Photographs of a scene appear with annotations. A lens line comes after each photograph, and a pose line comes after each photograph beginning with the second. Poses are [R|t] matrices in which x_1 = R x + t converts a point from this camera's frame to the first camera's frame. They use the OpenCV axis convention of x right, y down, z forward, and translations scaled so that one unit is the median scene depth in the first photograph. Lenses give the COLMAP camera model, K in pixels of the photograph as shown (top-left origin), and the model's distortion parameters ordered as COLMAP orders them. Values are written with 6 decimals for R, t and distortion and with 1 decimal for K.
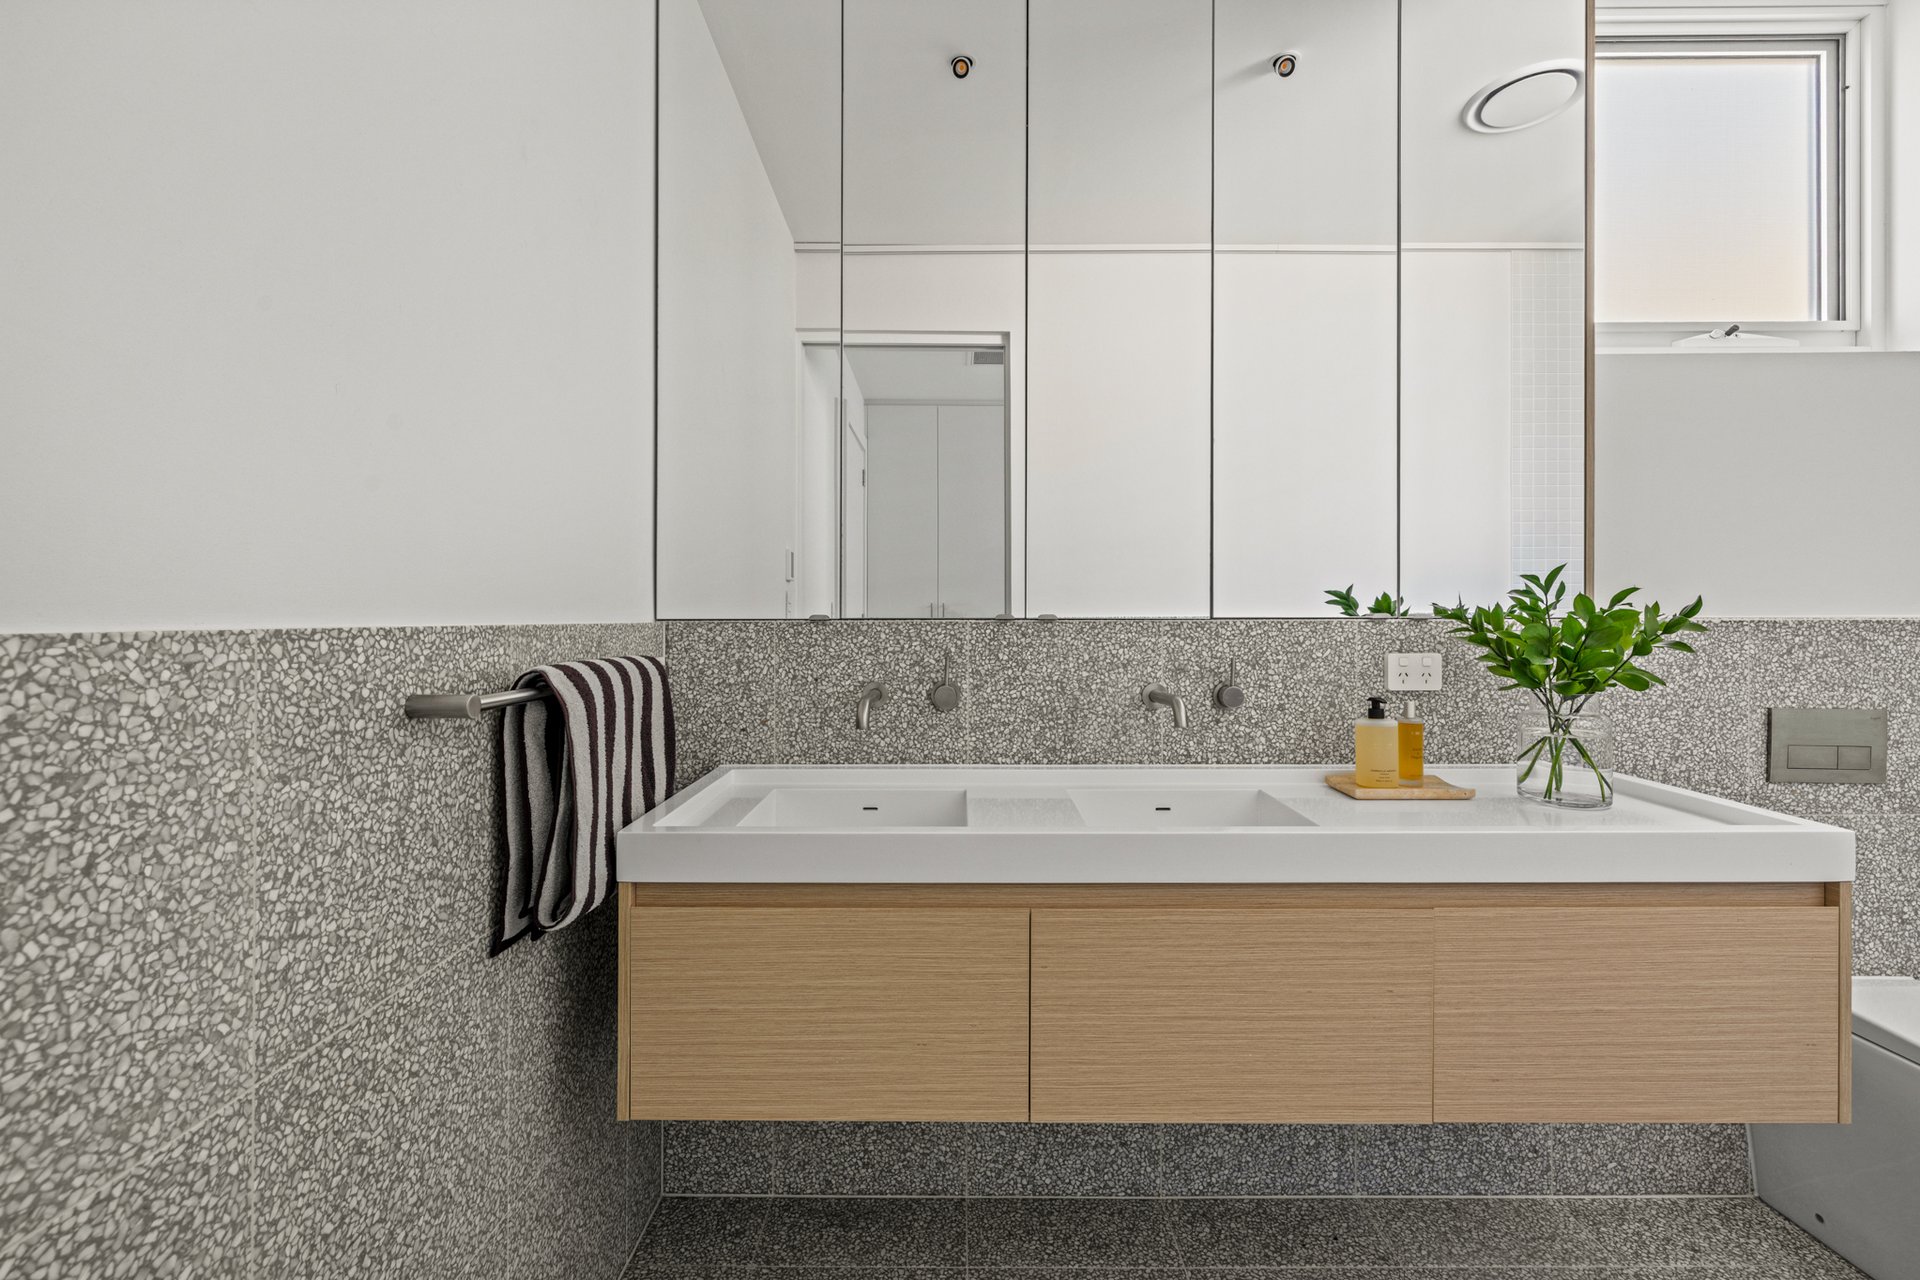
lens RADIAL K [[812.4, 0, 956.6], [0, 812.4, 624.7], [0, 0, 1]] dist [-0.002396, -0.000108]
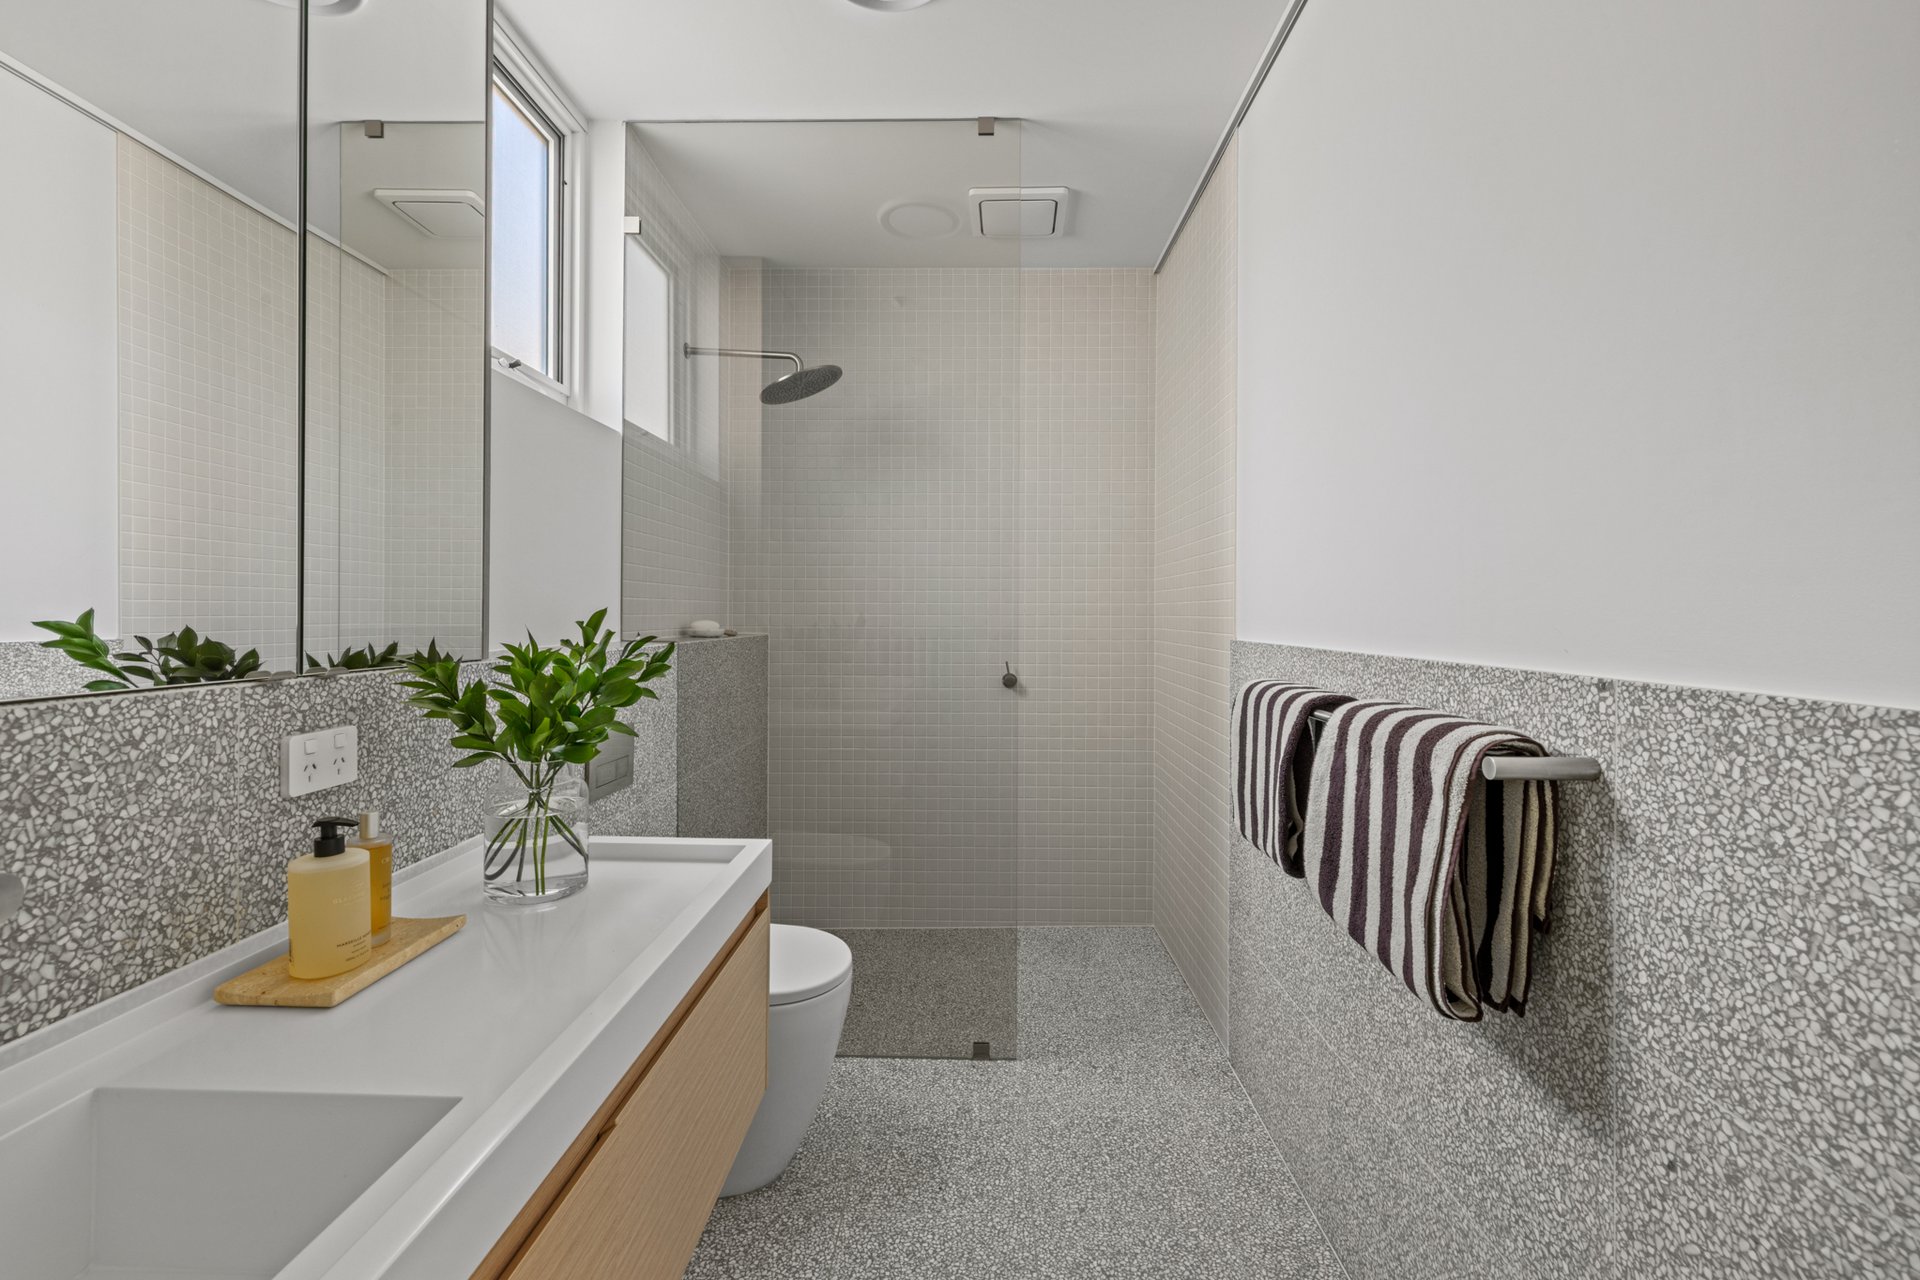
lens RADIAL K [[812.4, 0, 956.3], [0, 812.4, 625.5], [0, 0, 1]] dist [-0.002396, -0.000108]
pose [[0.036688, -0.008418, 0.999291, -0.046939], [0.005849, 0.999949, 0.008208, -0.048556], [-0.999310, 0.005543, 0.036735, 0.483992]]
